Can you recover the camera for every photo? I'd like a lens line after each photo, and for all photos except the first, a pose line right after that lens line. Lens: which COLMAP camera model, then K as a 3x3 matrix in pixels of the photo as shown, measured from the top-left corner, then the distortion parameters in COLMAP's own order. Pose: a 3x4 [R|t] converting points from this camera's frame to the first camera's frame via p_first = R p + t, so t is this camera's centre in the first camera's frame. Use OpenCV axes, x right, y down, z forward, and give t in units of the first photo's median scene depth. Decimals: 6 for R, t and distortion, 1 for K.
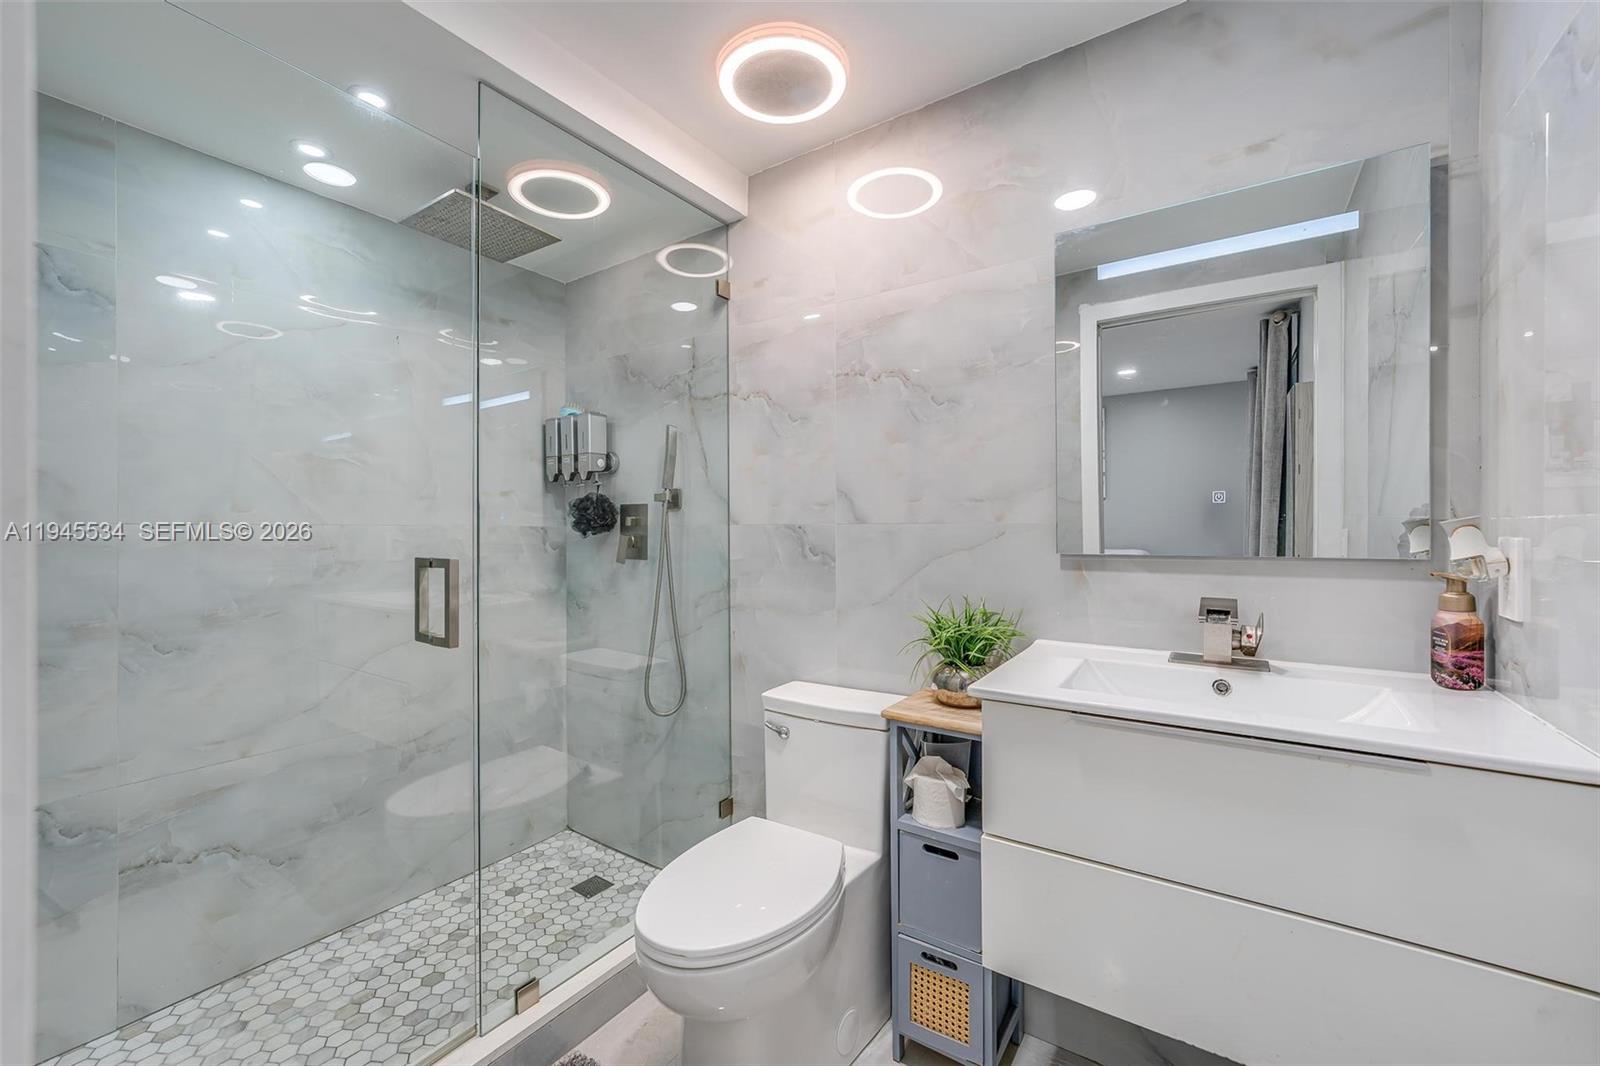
lens RADIAL K [[650.1, 0, 794.5], [0, 650.1, 535.3], [0, 0, 1]] dist [-0.003086, -0.000081]
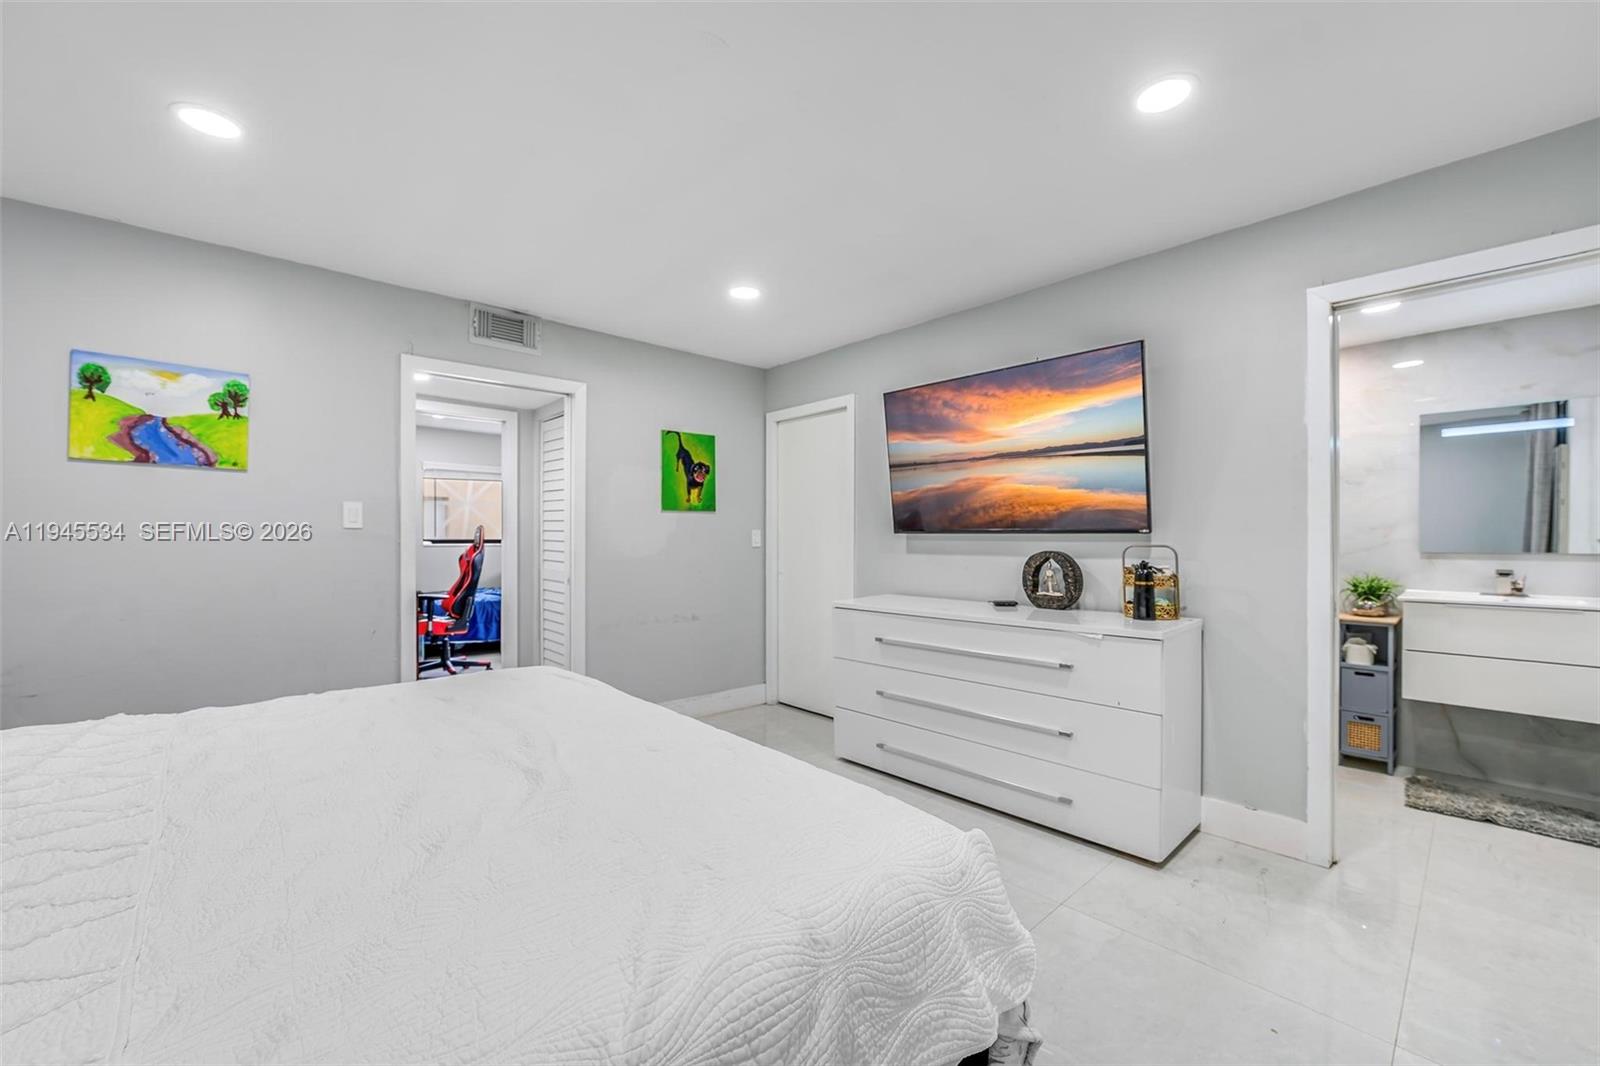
lens RADIAL K [[654.4, 0, 805.5], [0, 654.4, 544.5], [0, 0, 1]] dist [0.001674, 0.000164]
pose [[0.974033, -0.003805, -0.226373, -1.237277], [0.008311, 0.999786, 0.018956, -0.063734], [0.226253, -0.020345, 0.973856, -1.830030]]
